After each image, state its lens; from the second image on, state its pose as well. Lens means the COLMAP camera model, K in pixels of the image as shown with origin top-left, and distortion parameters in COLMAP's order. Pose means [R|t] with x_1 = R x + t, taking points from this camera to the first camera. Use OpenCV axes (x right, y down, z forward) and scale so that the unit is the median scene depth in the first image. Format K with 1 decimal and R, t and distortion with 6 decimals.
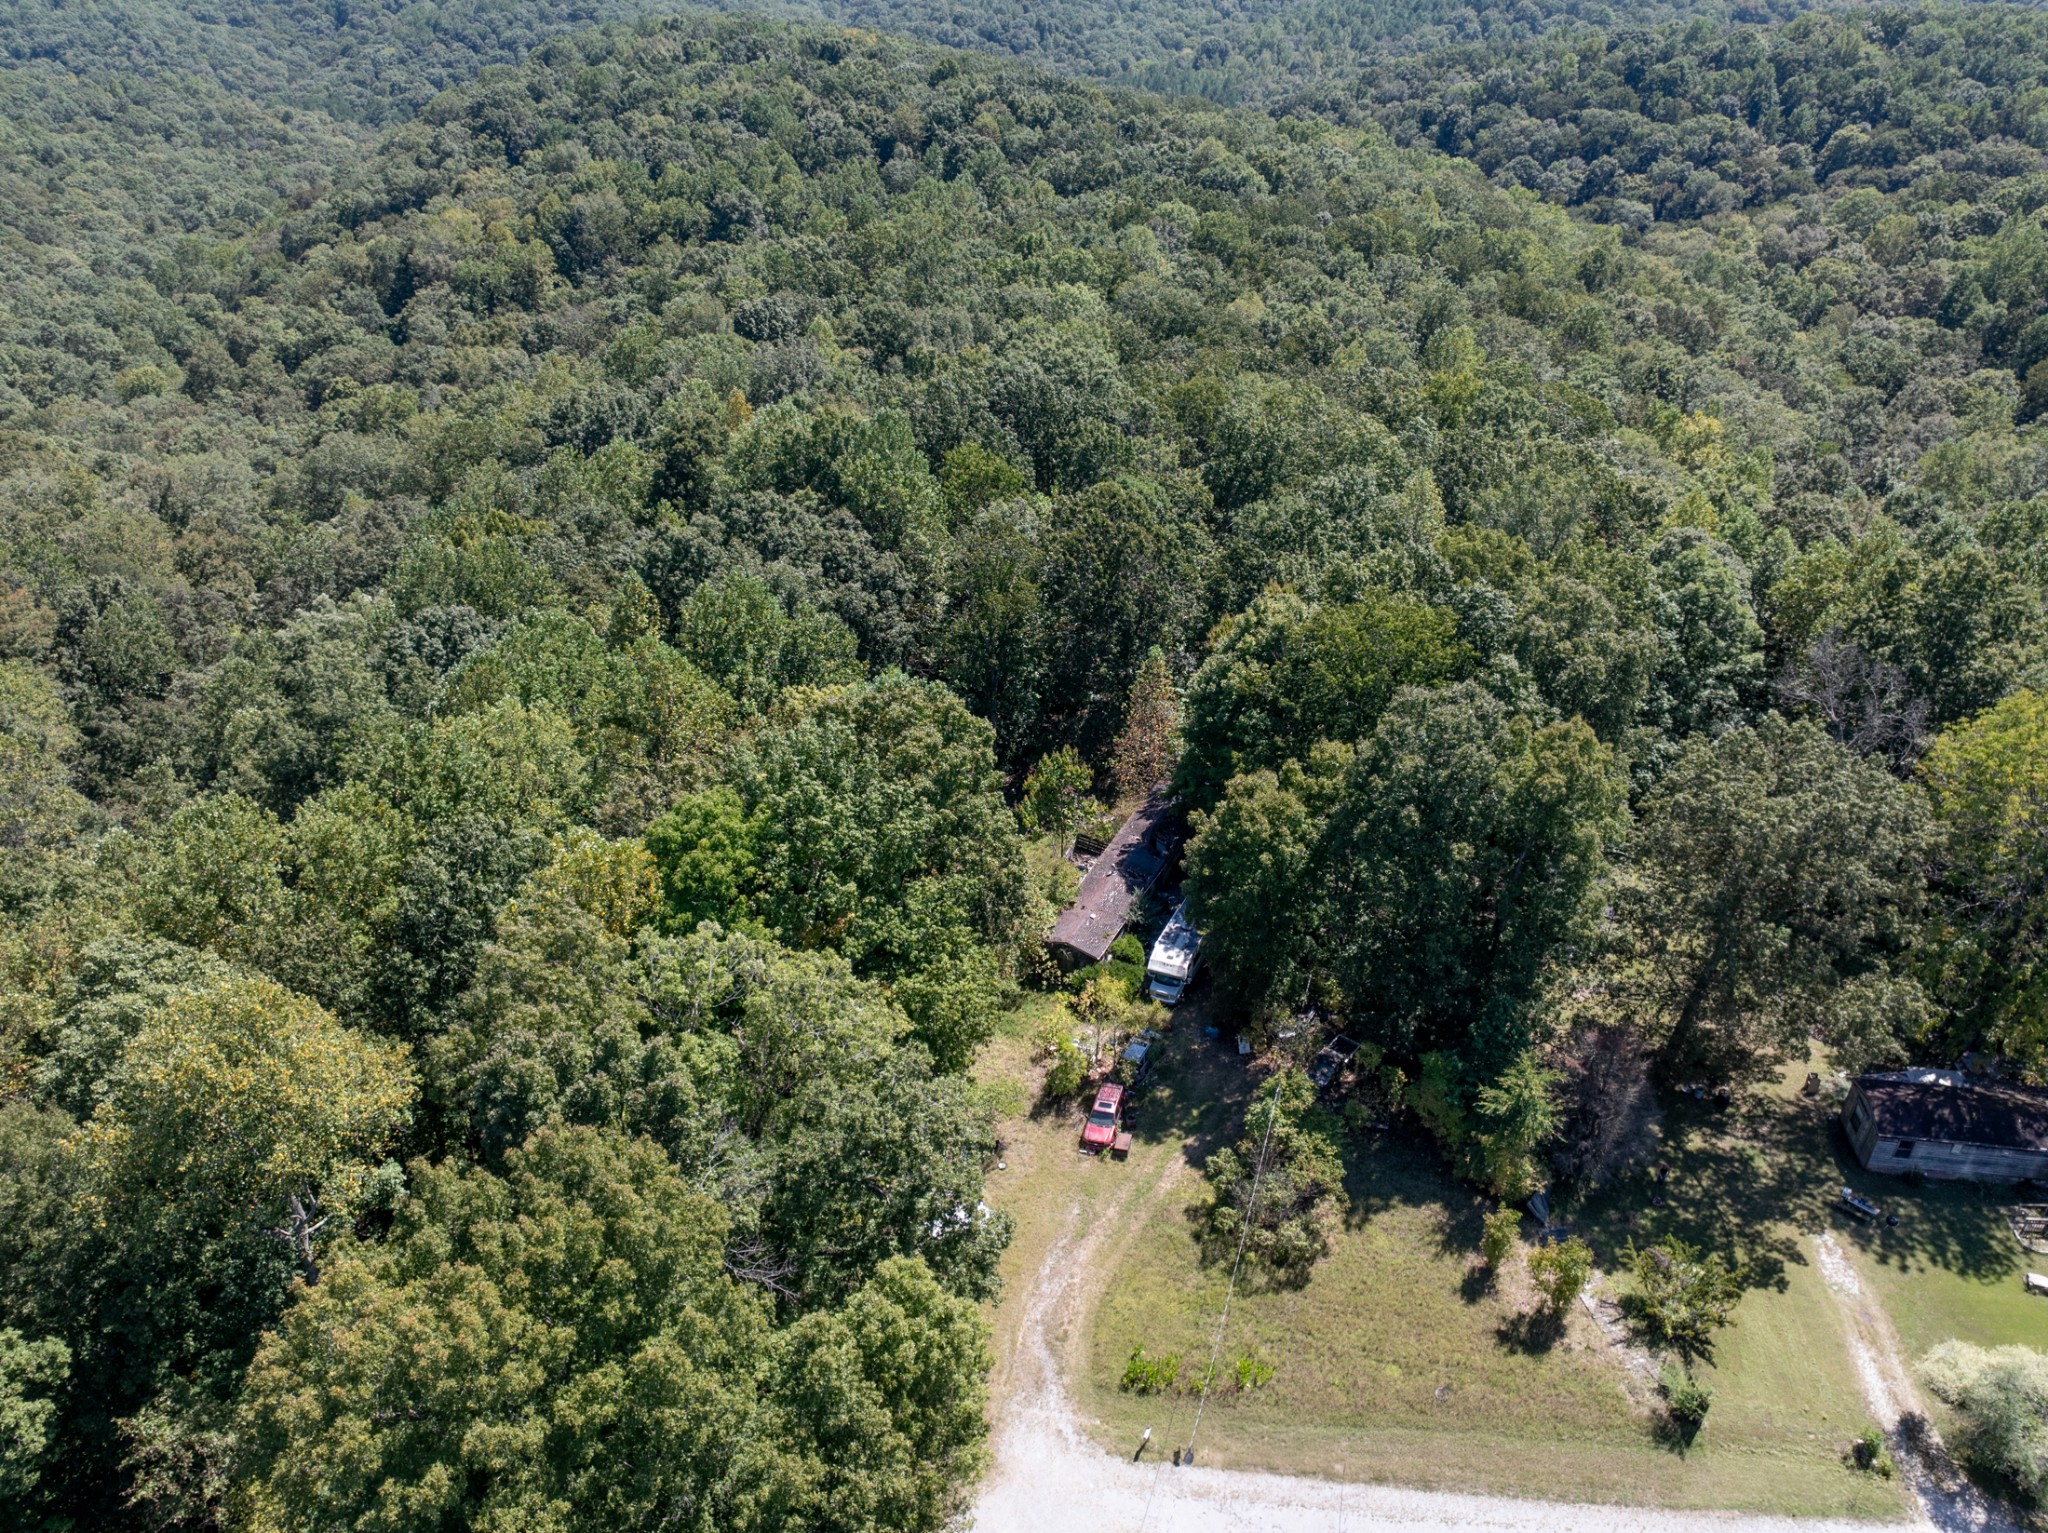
lens RADIAL K [[1437.4, 0, 1032.1], [0, 1437.4, 767.0], [0, 0, 1]] dist [-0.056666, 0.028701]
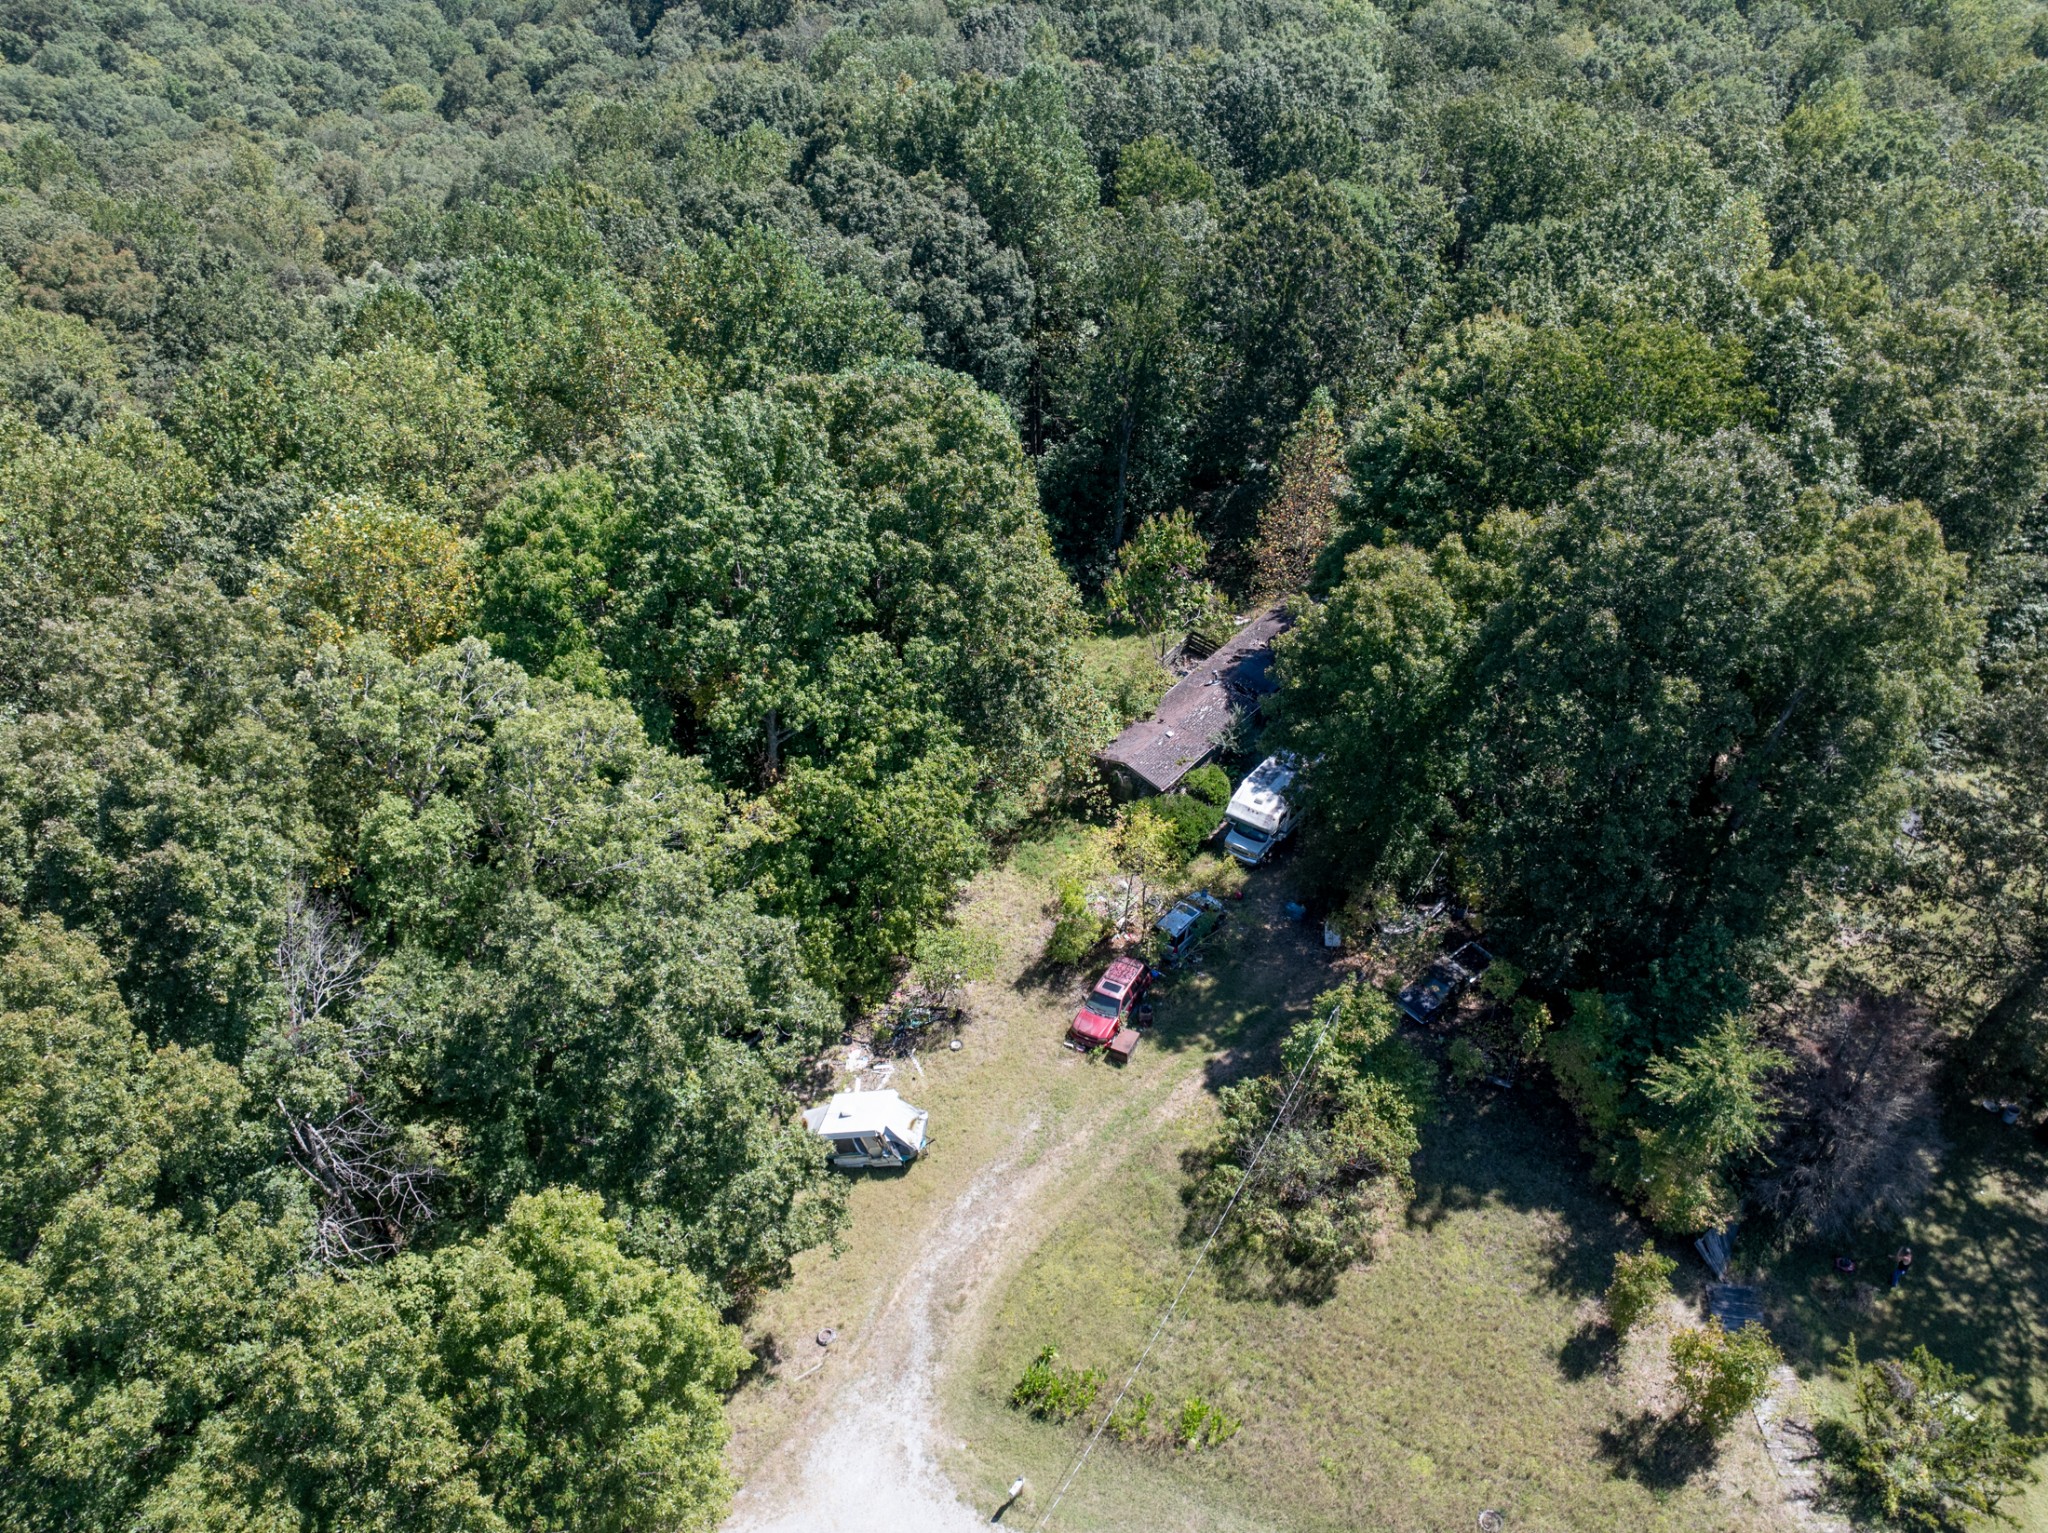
lens RADIAL K [[1437.4, 0, 1035.3], [0, 1437.4, 766.3], [0, 0, 1]] dist [-0.056666, 0.028701]
pose [[0.975387, 0.134413, -0.174793, 0.123087], [-0.113268, 0.985566, 0.125817, 0.040418], [0.189181, -0.102922, 0.976533, 0.298453]]
